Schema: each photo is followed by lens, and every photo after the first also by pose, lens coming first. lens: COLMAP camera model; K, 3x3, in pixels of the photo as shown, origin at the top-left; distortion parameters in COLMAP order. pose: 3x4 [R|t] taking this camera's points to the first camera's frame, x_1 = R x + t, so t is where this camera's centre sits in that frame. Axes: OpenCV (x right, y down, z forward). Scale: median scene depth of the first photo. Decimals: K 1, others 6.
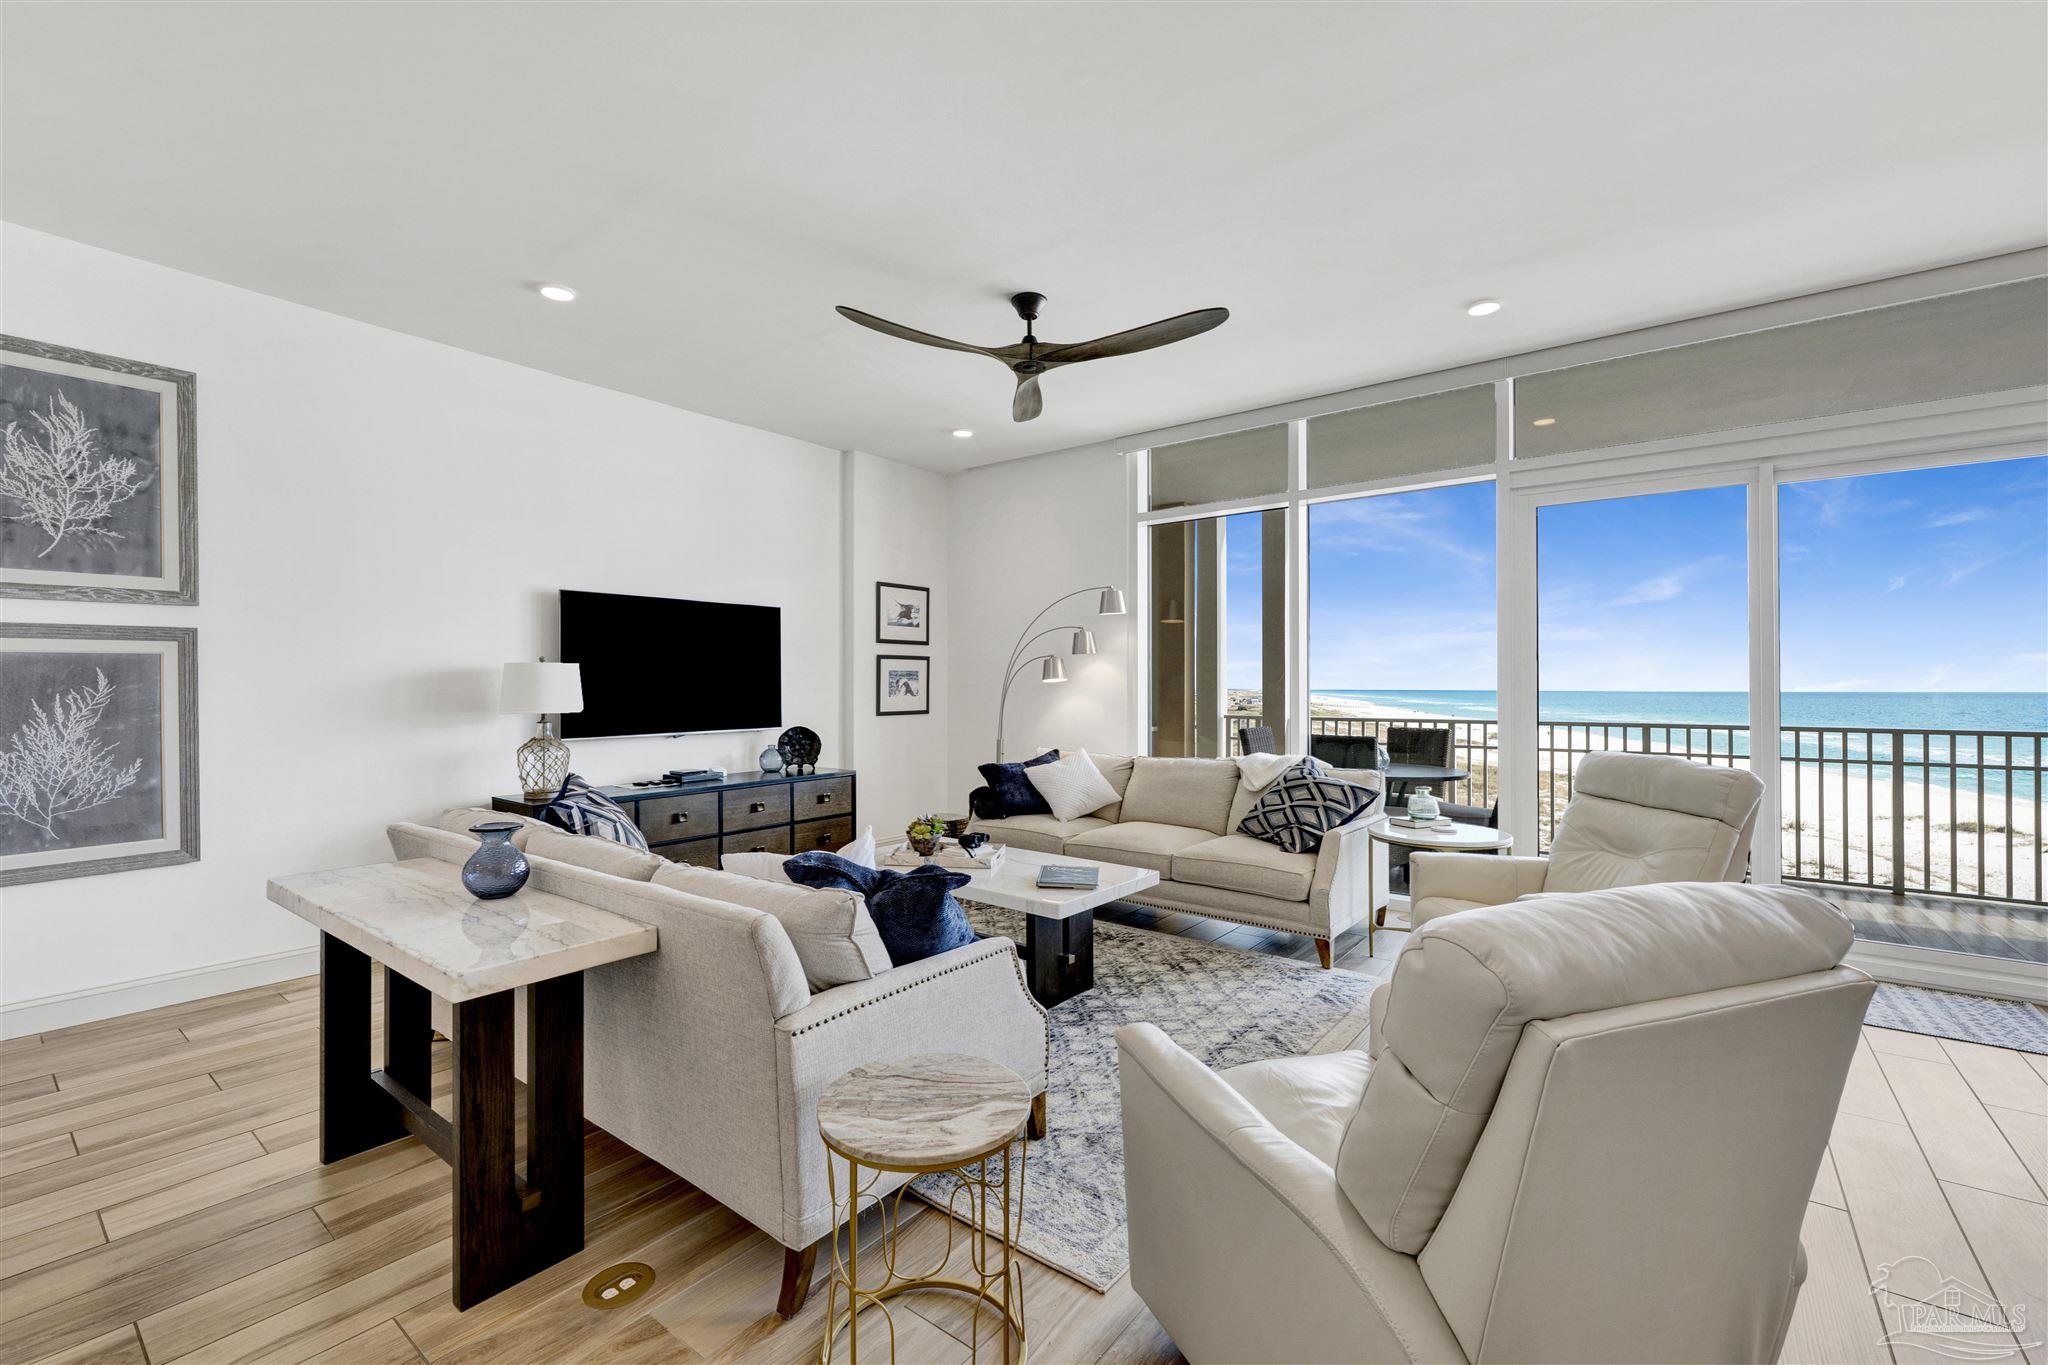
lens RADIAL K [[859.4, 0, 1018.9], [0, 859.4, 680.3], [0, 0, 1]] dist [0.000011, -0.000272]
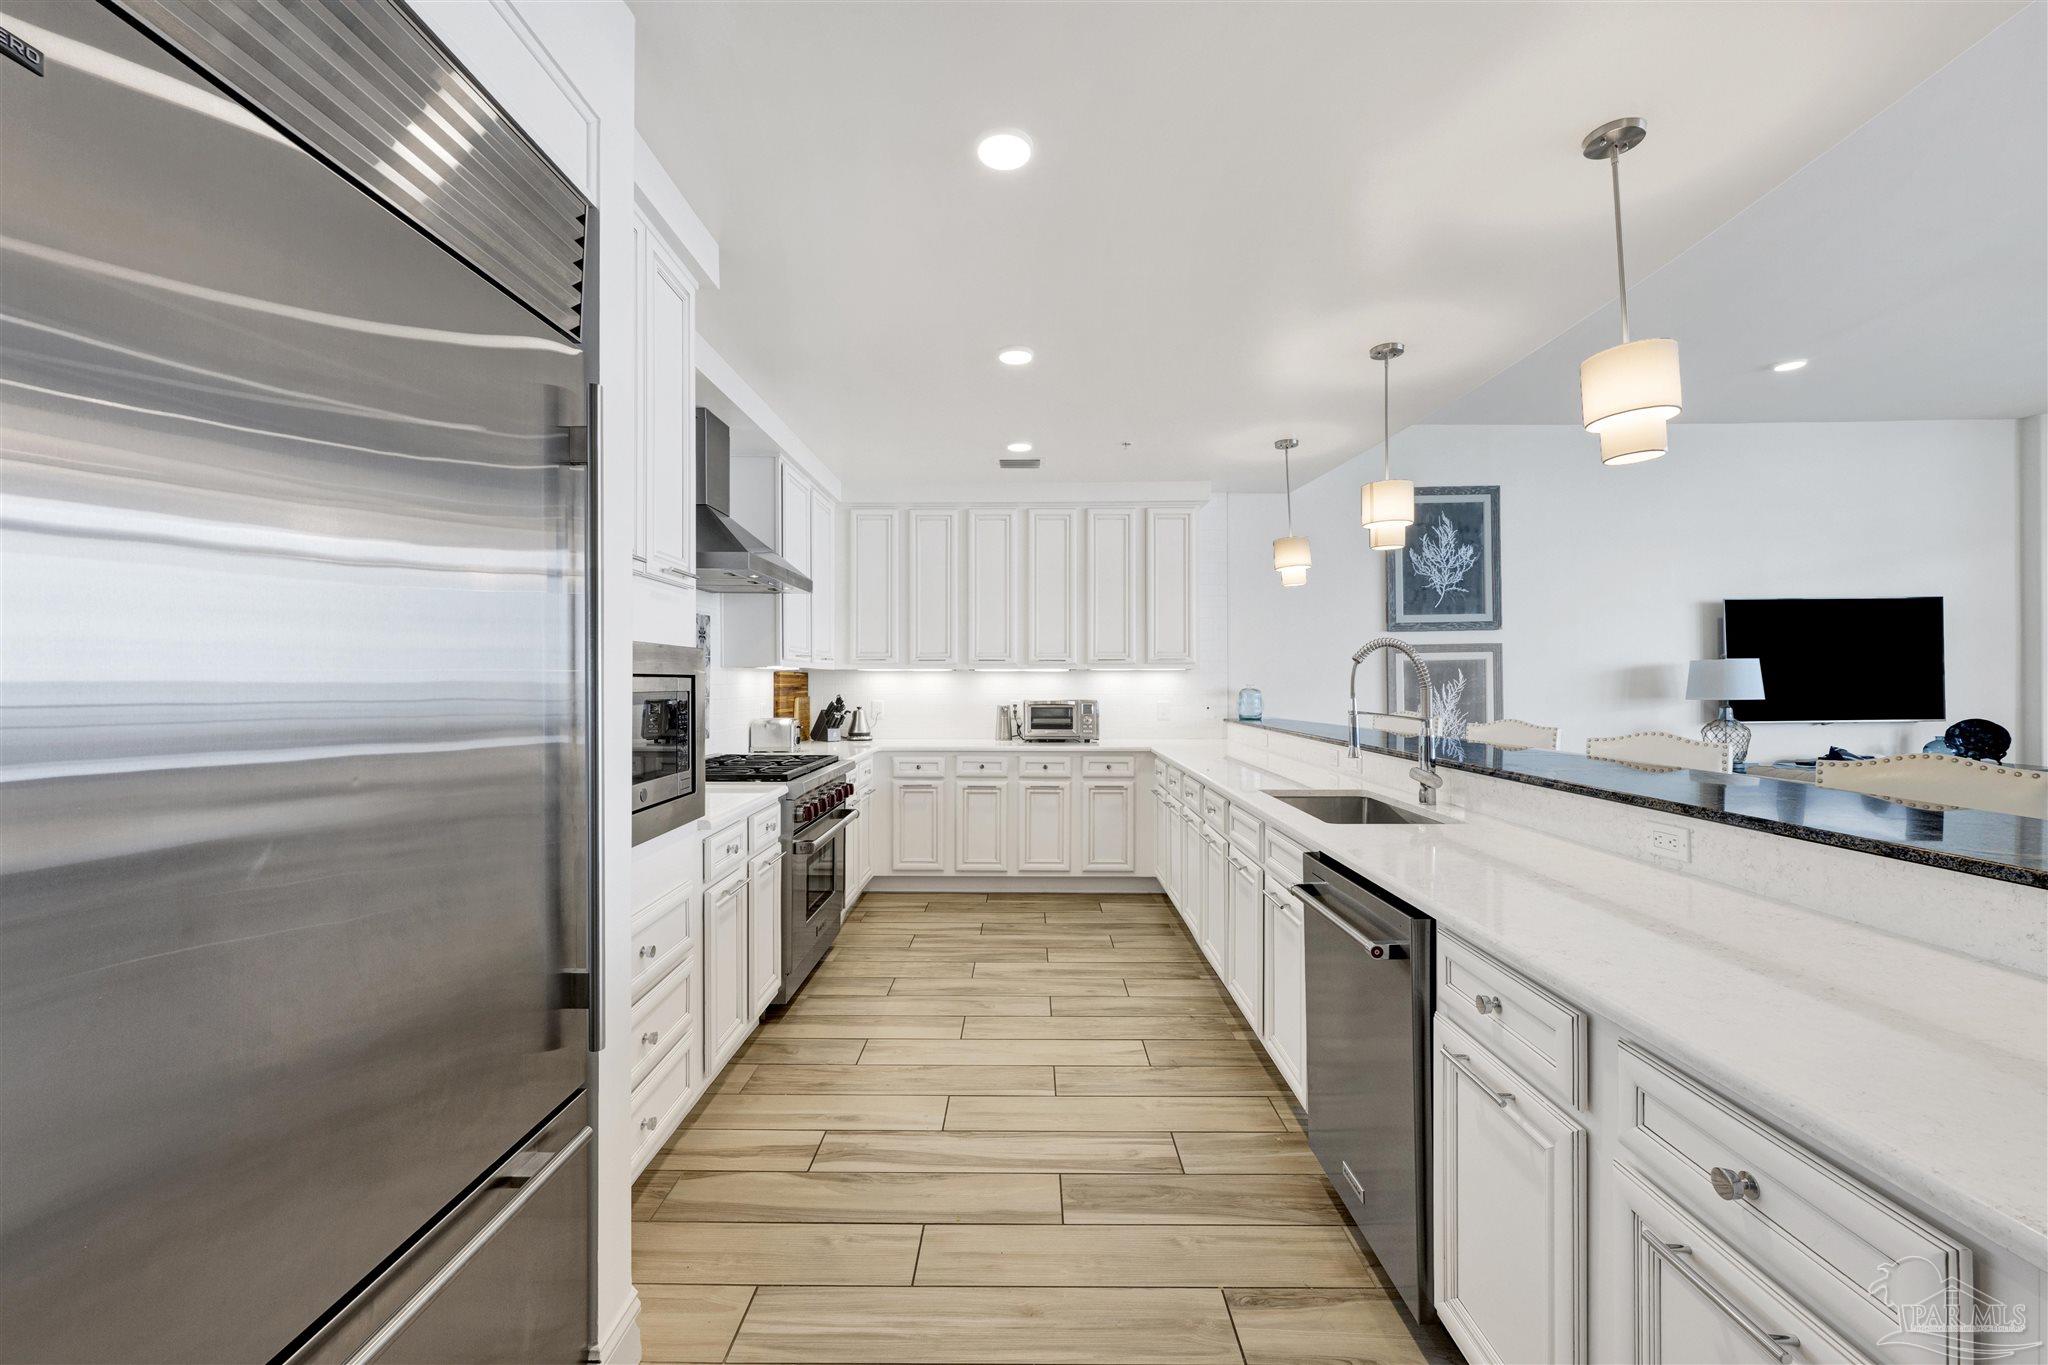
lens RADIAL K [[829.9, 0, 1024.0], [0, 829.9, 682.5], [0, 0, 1]] dist [0.000087, 0.000097]
pose [[0.605980, -0.001541, -0.795479, -0.177895], [0.009440, 0.999942, 0.005255, -0.002335], [0.795424, -0.010693, 0.605959, -0.456226]]
